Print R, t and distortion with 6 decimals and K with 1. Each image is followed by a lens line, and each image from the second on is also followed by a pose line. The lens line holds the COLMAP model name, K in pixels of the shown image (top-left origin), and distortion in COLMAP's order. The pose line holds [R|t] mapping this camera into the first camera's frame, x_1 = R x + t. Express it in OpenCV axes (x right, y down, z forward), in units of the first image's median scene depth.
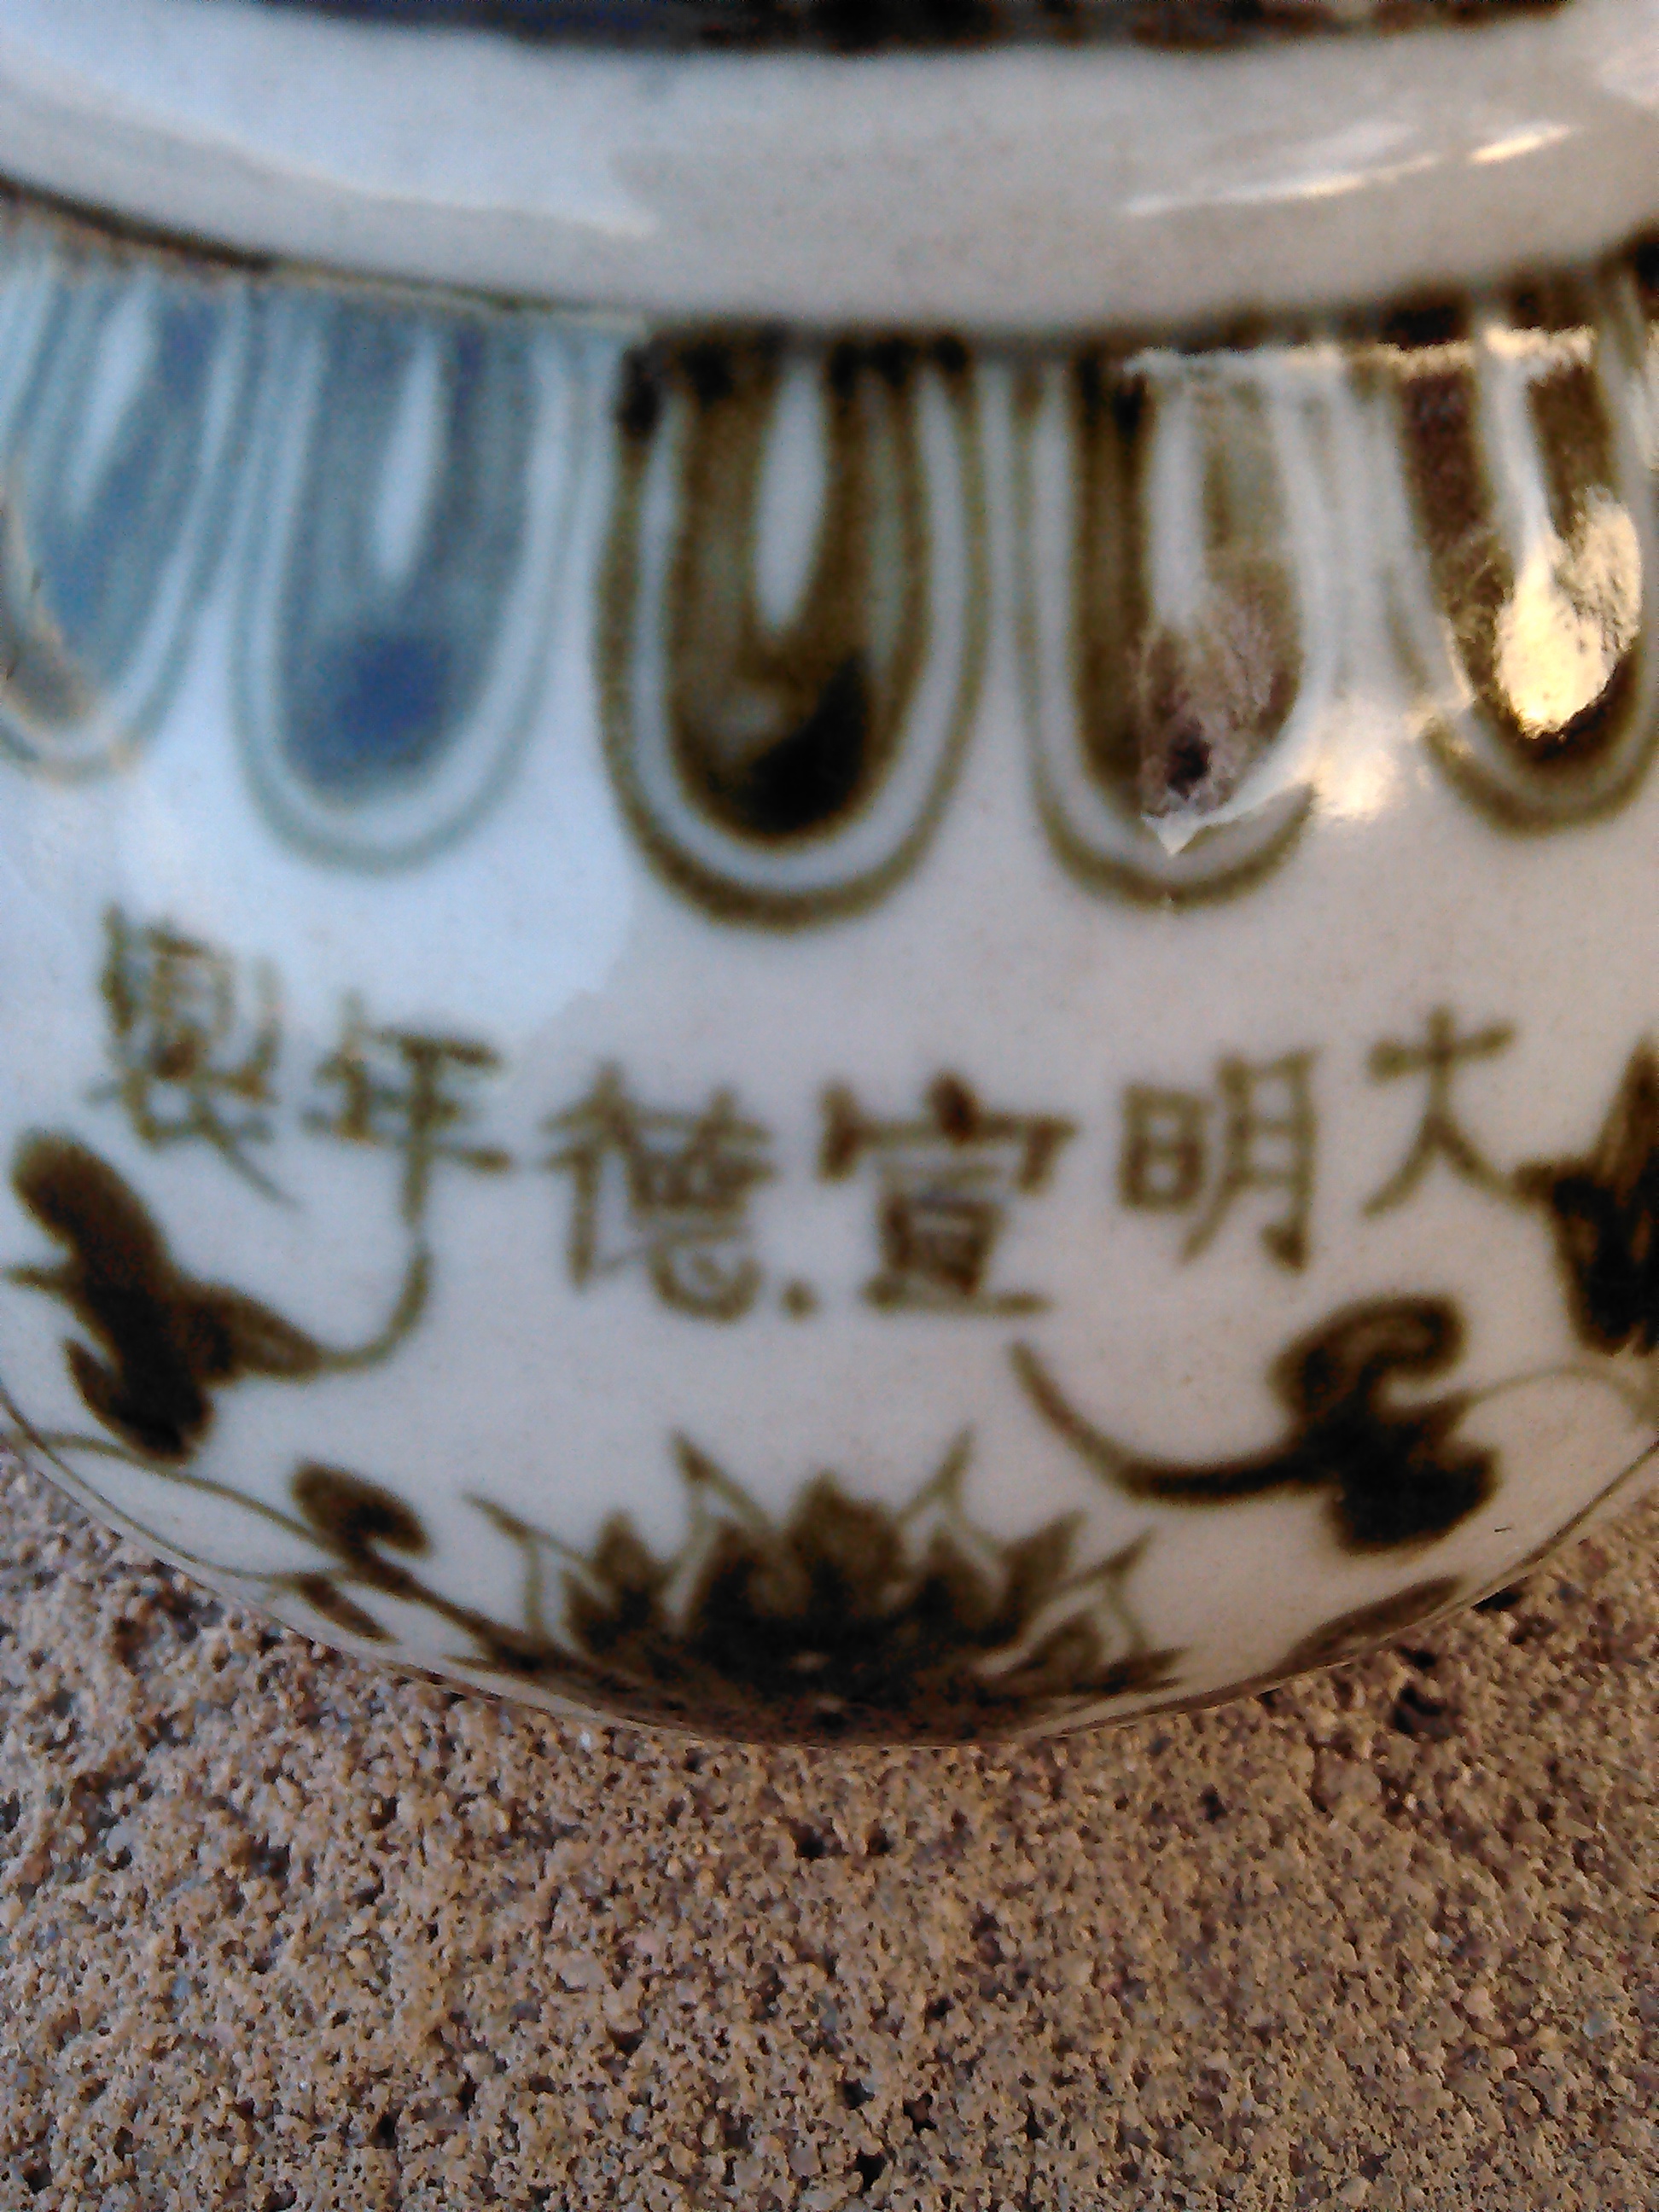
lens RADIAL K [[2241.0, 0, 829.5], [0, 2241.0, 1106.0], [0, 0, 1]] dist [0.011237, -0.010234]
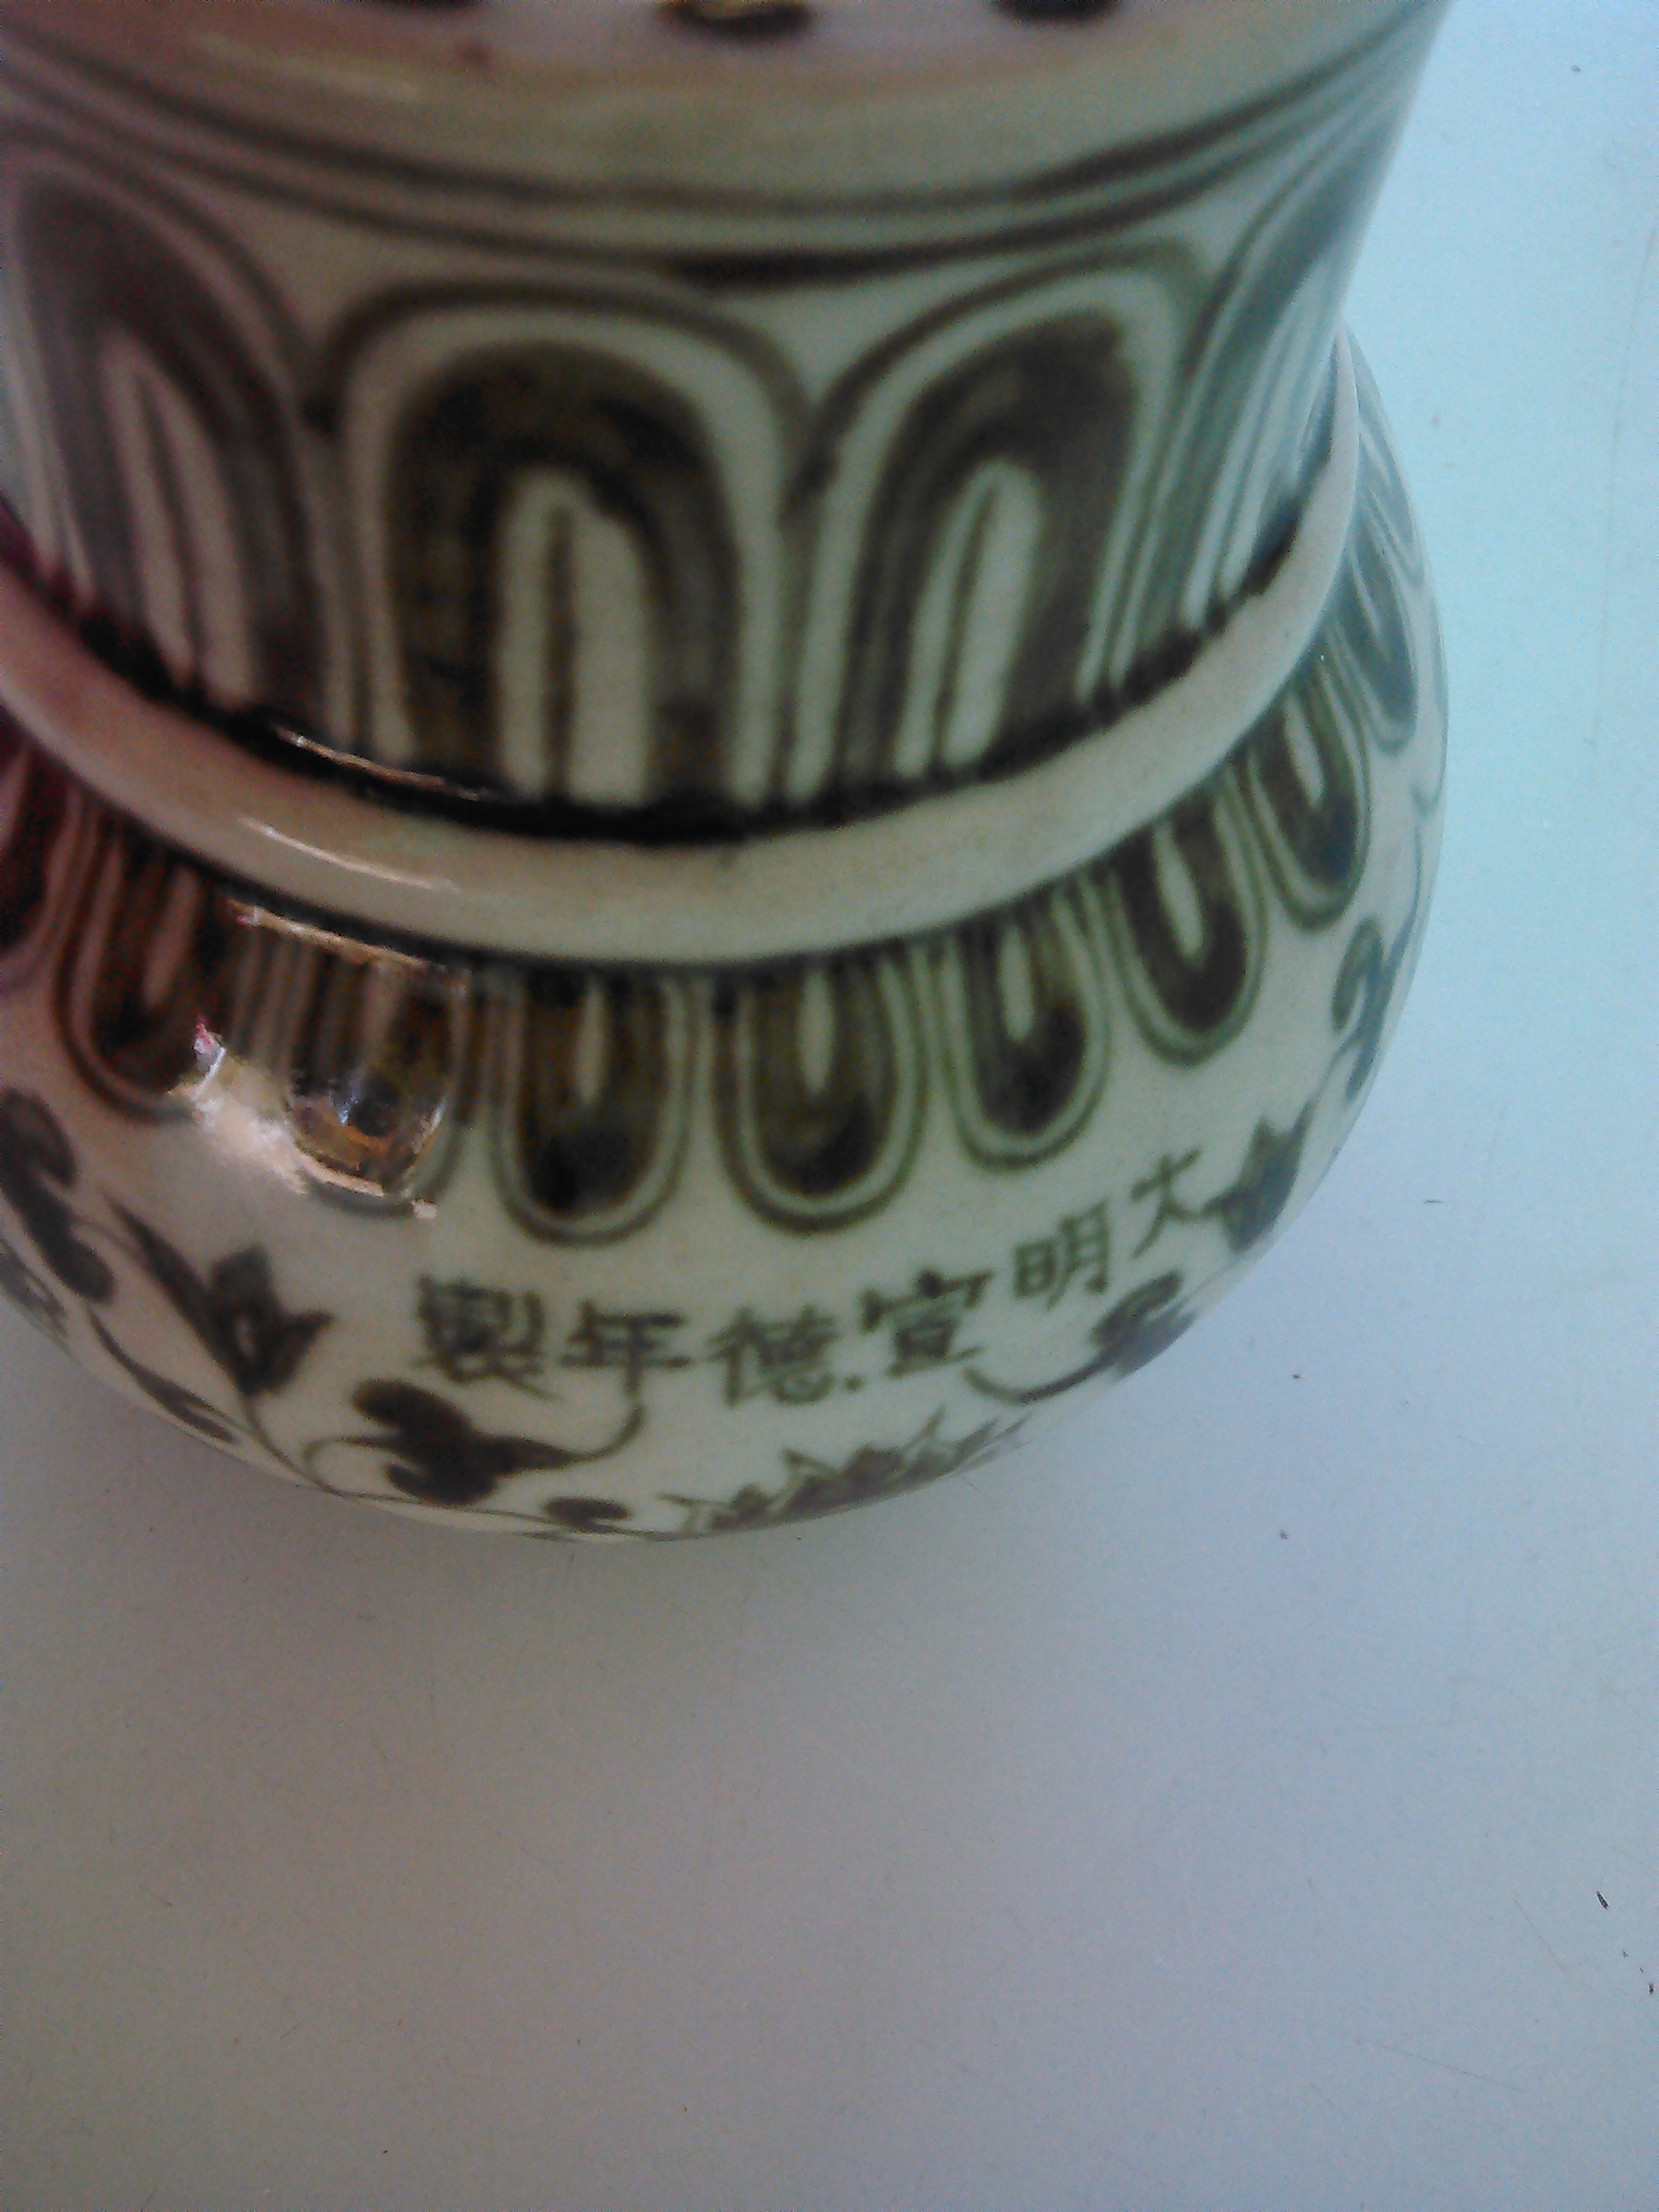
lens RADIAL K [[2163.6, 0, 829.5], [0, 2163.6, 1106.0], [0, 0, 1]] dist [-0.006397, -0.013917]
pose [[0.951995, -0.235509, 0.195552, -0.325479], [0.160975, 0.928519, 0.334574, -0.719602], [-0.260369, -0.287034, 0.921857, -0.549490]]
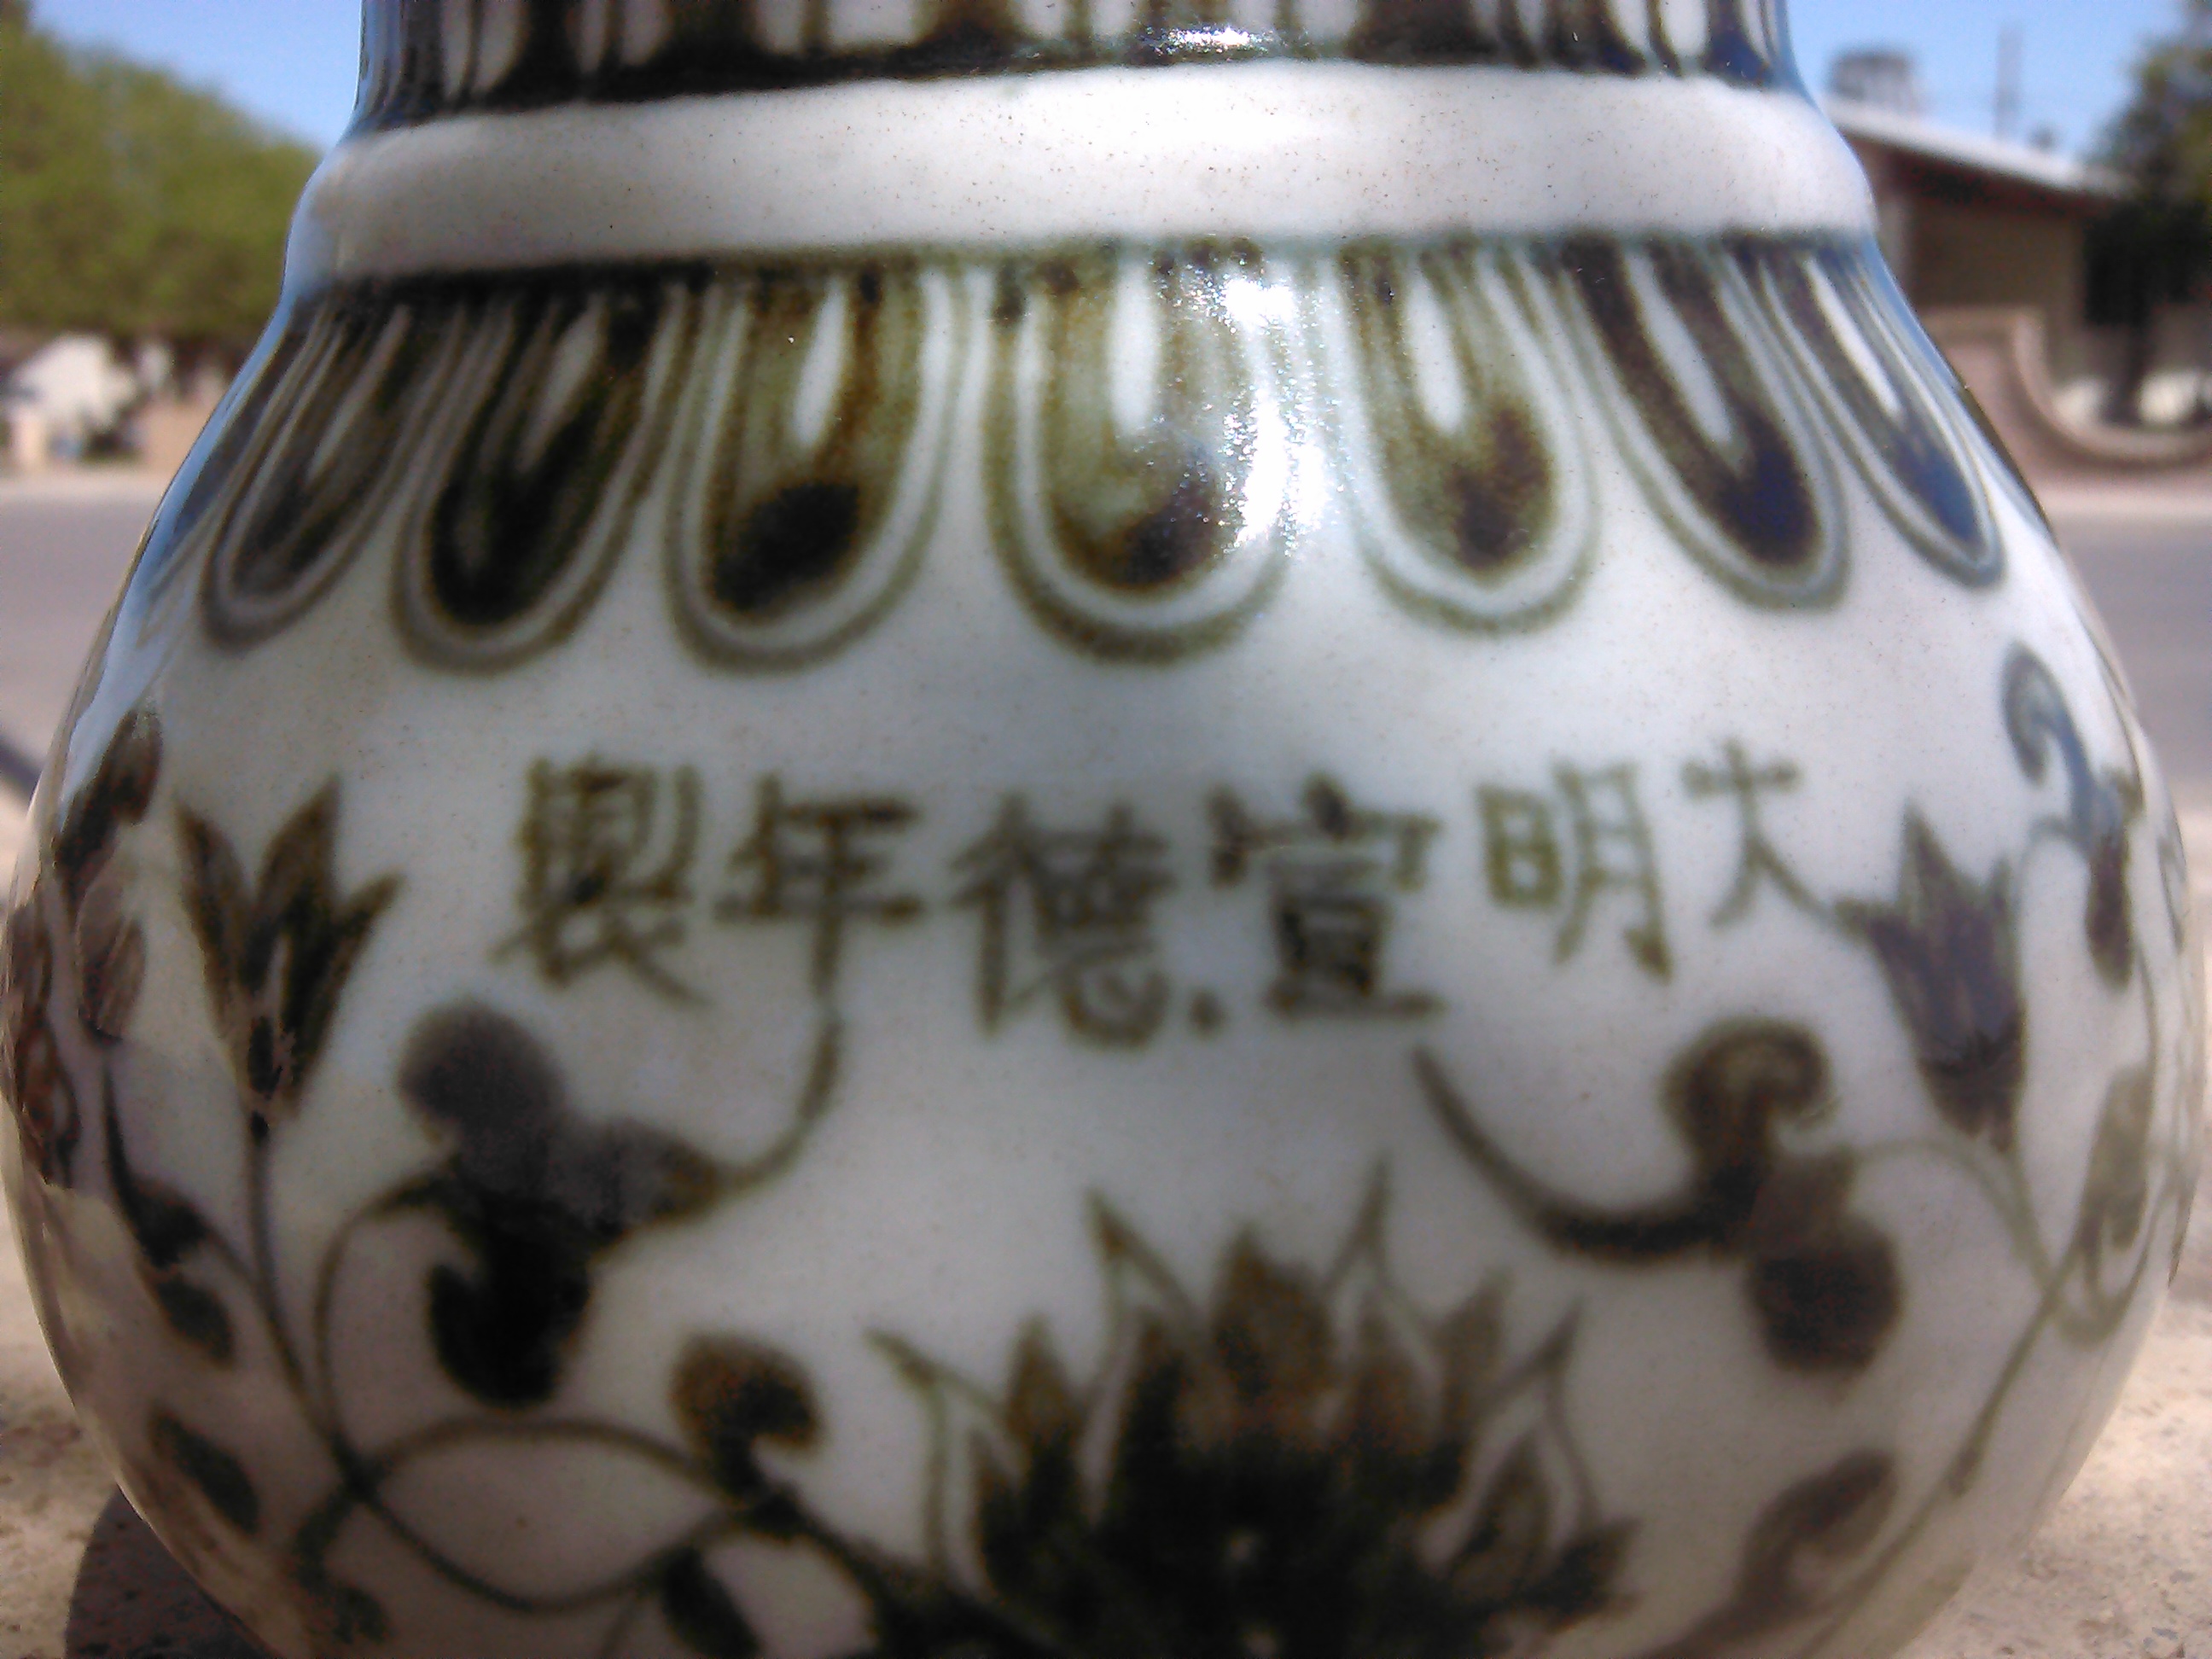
lens RADIAL K [[2241.0, 0, 1106.0], [0, 2241.0, 829.5], [0, 0, 1]] dist [0.011237, -0.010234]
pose [[0.993088, -0.060401, 0.100636, -0.160571], [0.106444, 0.824741, -0.555402, 0.593780], [-0.049452, 0.562275, 0.825470, 0.101487]]
